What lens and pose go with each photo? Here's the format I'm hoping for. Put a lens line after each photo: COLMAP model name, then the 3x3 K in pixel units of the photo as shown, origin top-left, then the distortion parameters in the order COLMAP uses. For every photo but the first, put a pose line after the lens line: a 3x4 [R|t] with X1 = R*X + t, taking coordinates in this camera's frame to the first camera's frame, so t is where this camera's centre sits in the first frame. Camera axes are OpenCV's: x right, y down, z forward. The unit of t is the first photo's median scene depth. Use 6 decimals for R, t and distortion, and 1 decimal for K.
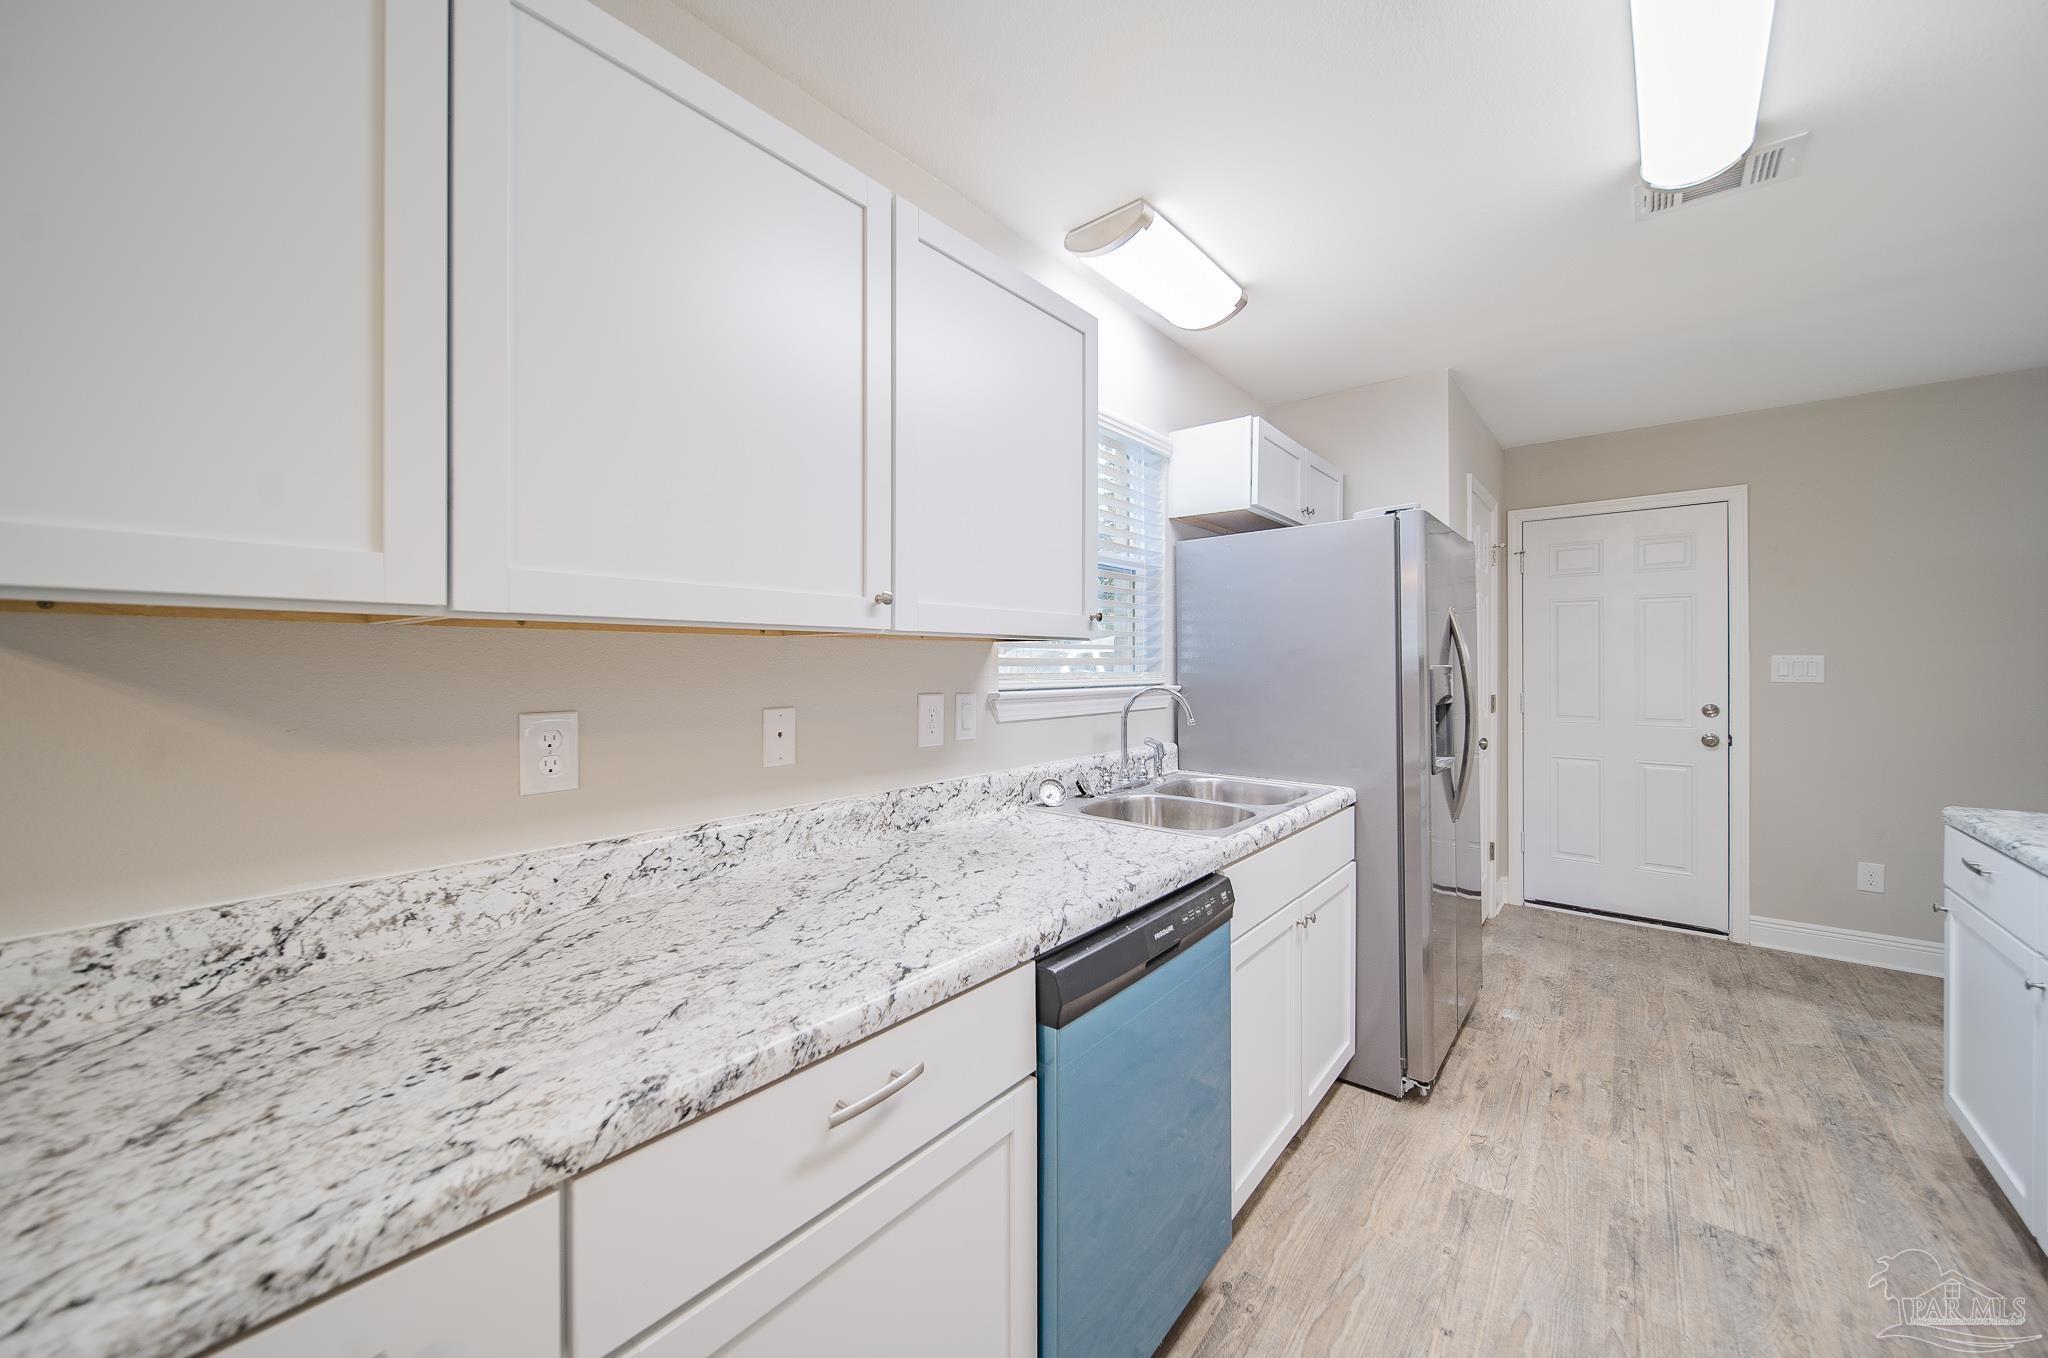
lens RADIAL K [[733.8, 0, 1064.4], [0, 733.8, 659.1], [0, 0, 1]] dist [-0.001581, -0.000327]
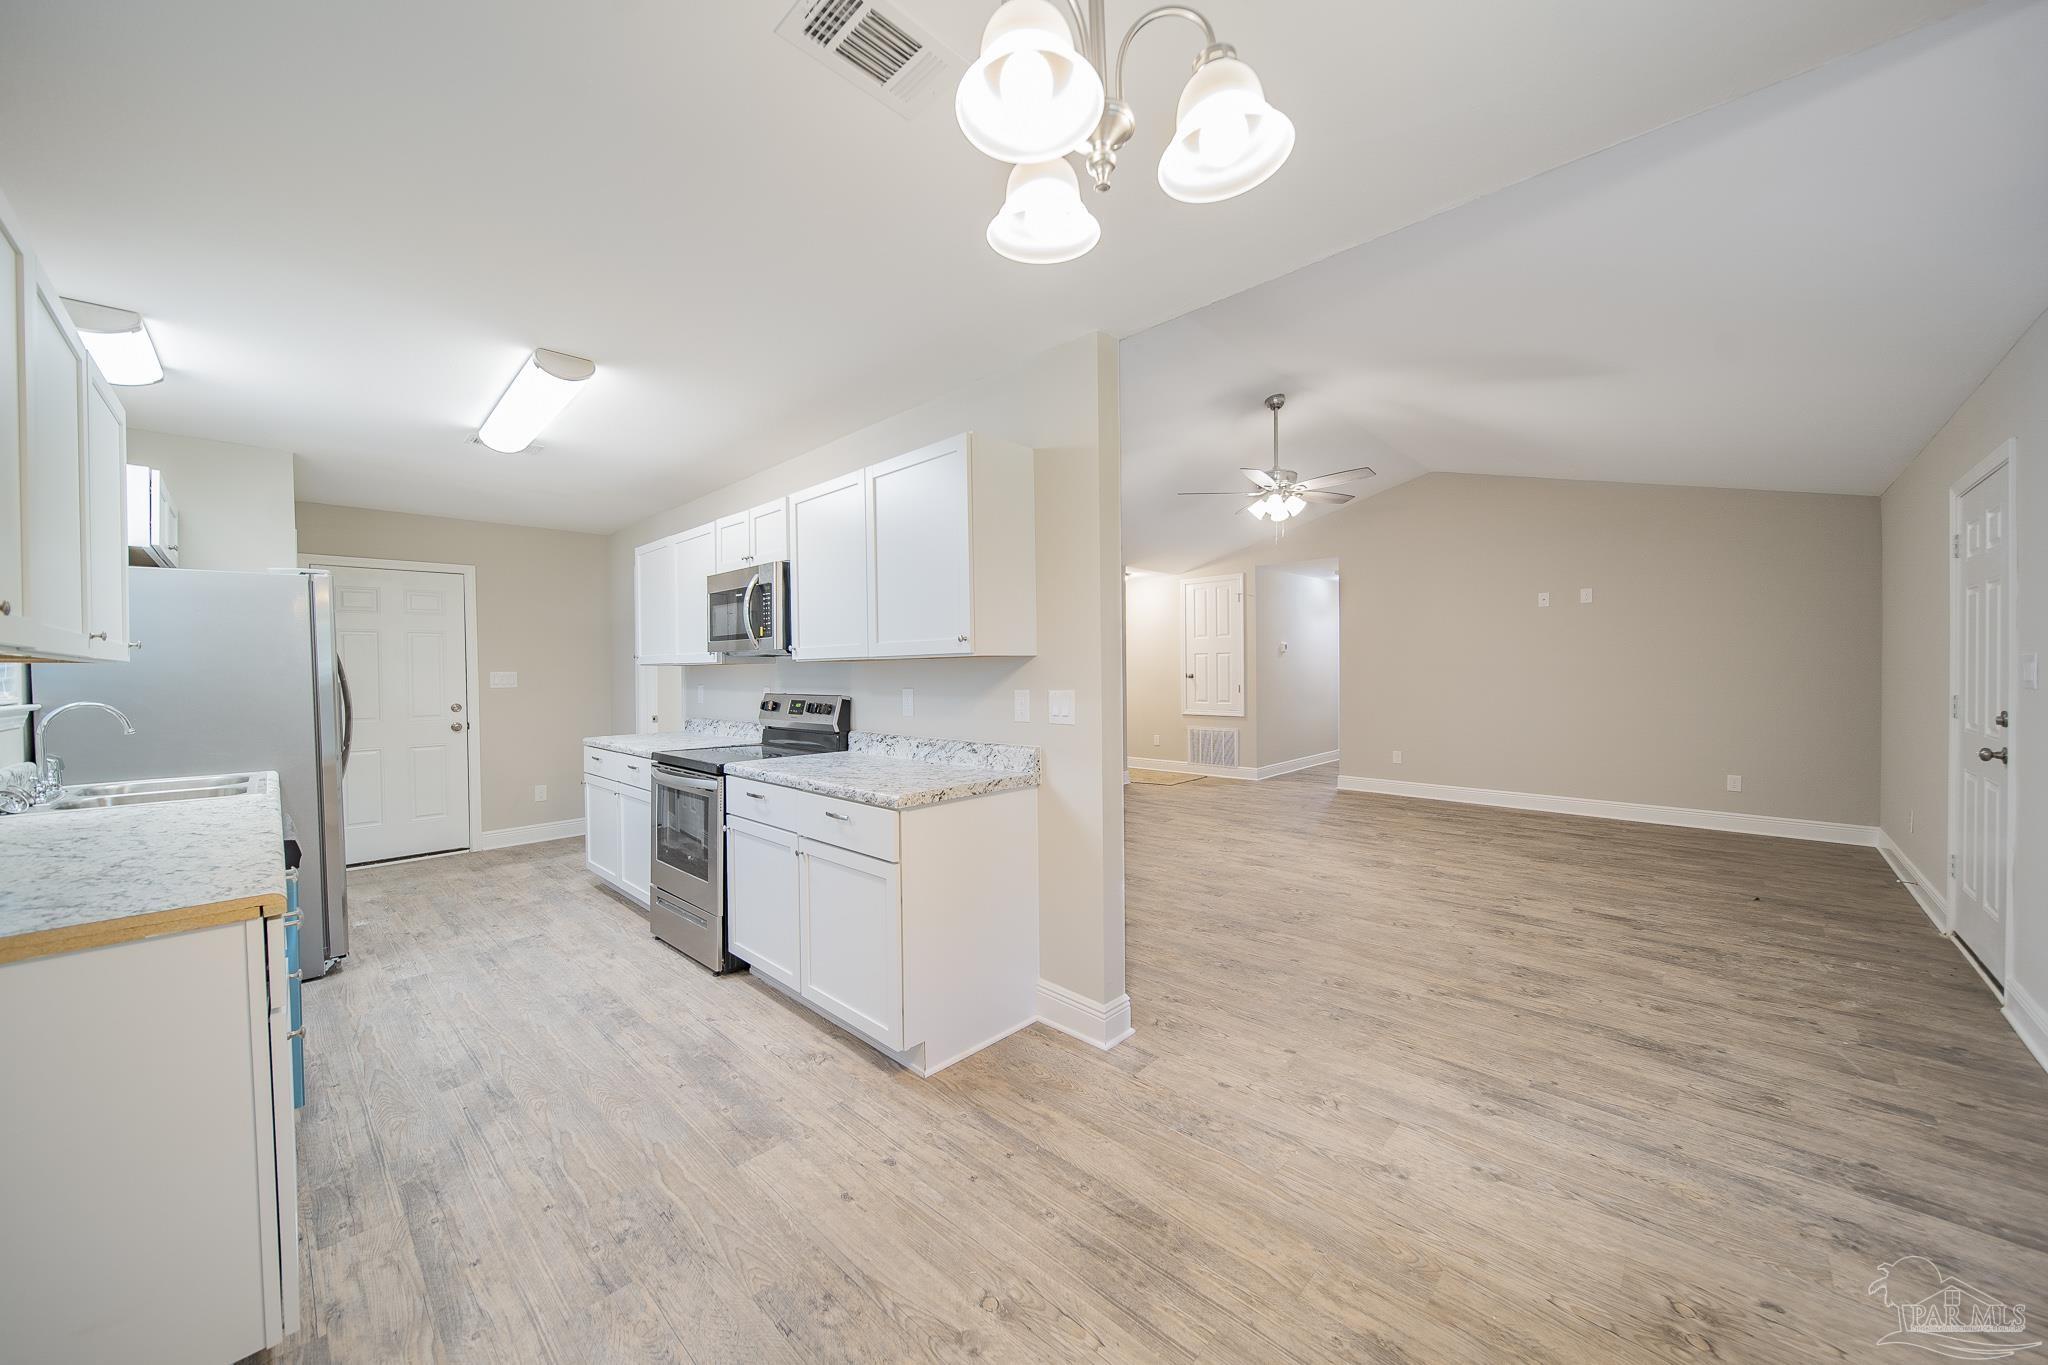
lens RADIAL K [[742.4, 0, 1035.3], [0, 742.4, 678.5], [0, 0, 1]] dist [0.002263, -0.000211]
pose [[0.086857, -0.014158, 0.996120, -1.150509], [0.012167, 0.999840, 0.013150, 0.005521], [-0.996146, 0.010978, 0.087015, -0.712864]]
